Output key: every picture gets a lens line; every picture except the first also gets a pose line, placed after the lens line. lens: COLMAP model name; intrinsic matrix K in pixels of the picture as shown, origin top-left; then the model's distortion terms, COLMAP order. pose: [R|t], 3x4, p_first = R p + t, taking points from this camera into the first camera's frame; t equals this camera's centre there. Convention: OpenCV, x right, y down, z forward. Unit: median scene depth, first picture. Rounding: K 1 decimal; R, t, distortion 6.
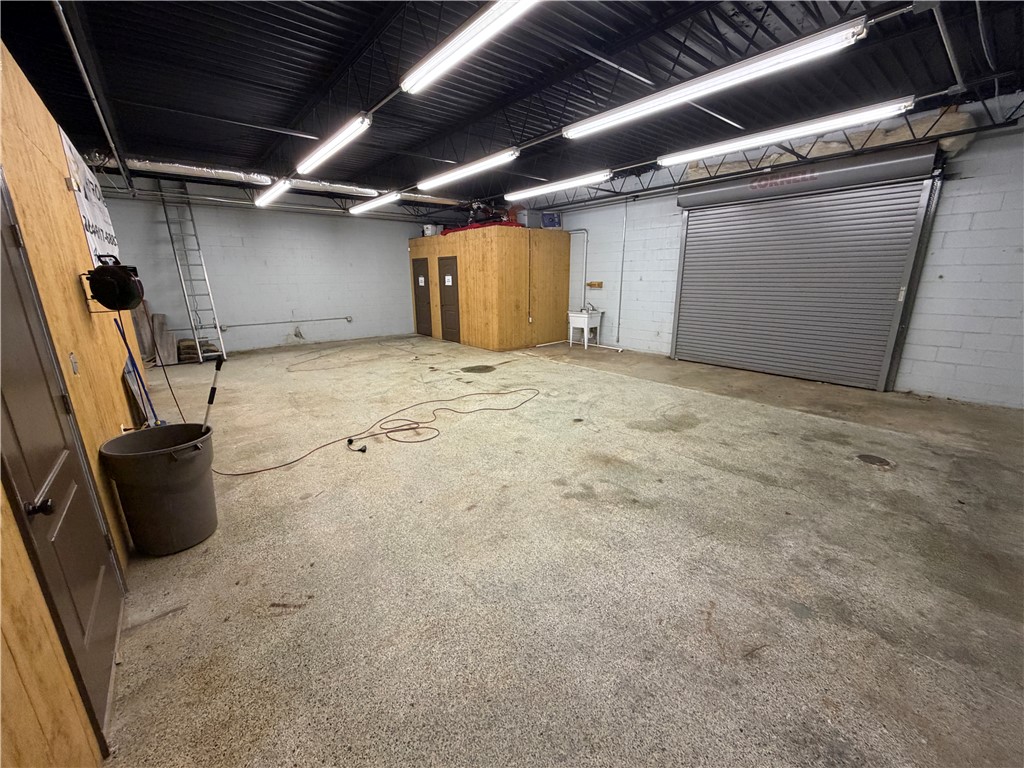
lens RADIAL K [[408.8, 0, 512.0], [0, 408.8, 384.0], [0, 0, 1]] dist [-0.000518, -0.000049]
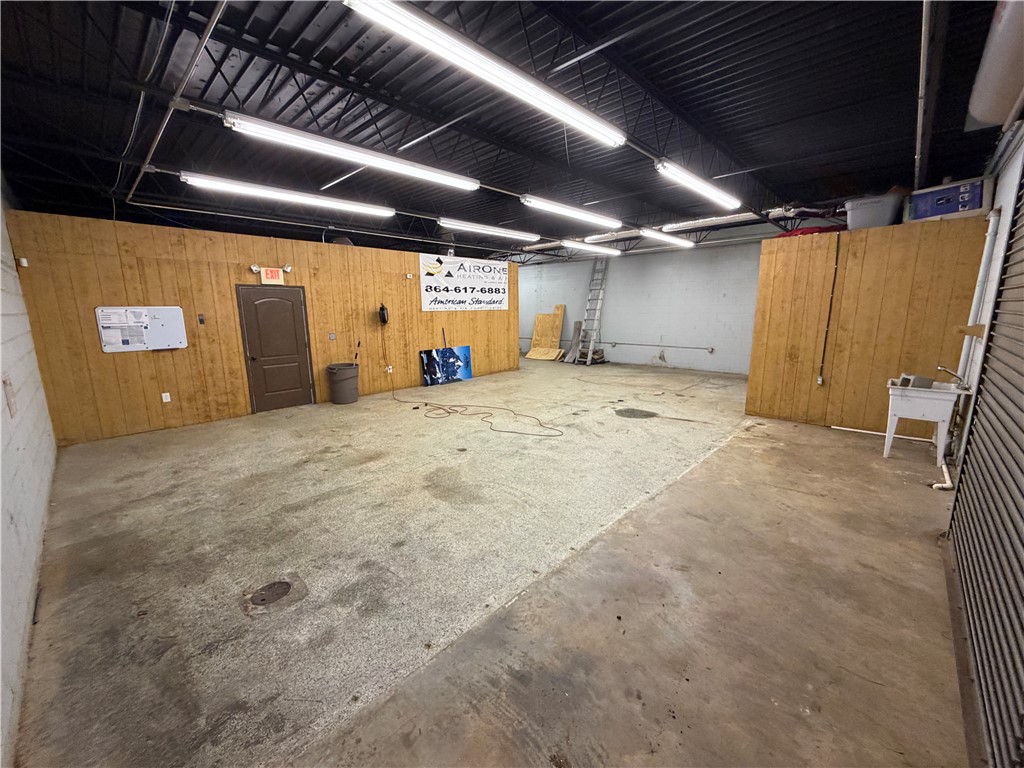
lens RADIAL K [[408.8, 0, 512.0], [0, 408.8, 384.0], [0, 0, 1]] dist [-0.000518, -0.000049]
pose [[0.119047, 0.190842, -0.974375, 1.370509], [-0.245338, 0.956577, 0.157381, -0.316906], [0.962100, 0.220316, 0.160698, 1.072450]]
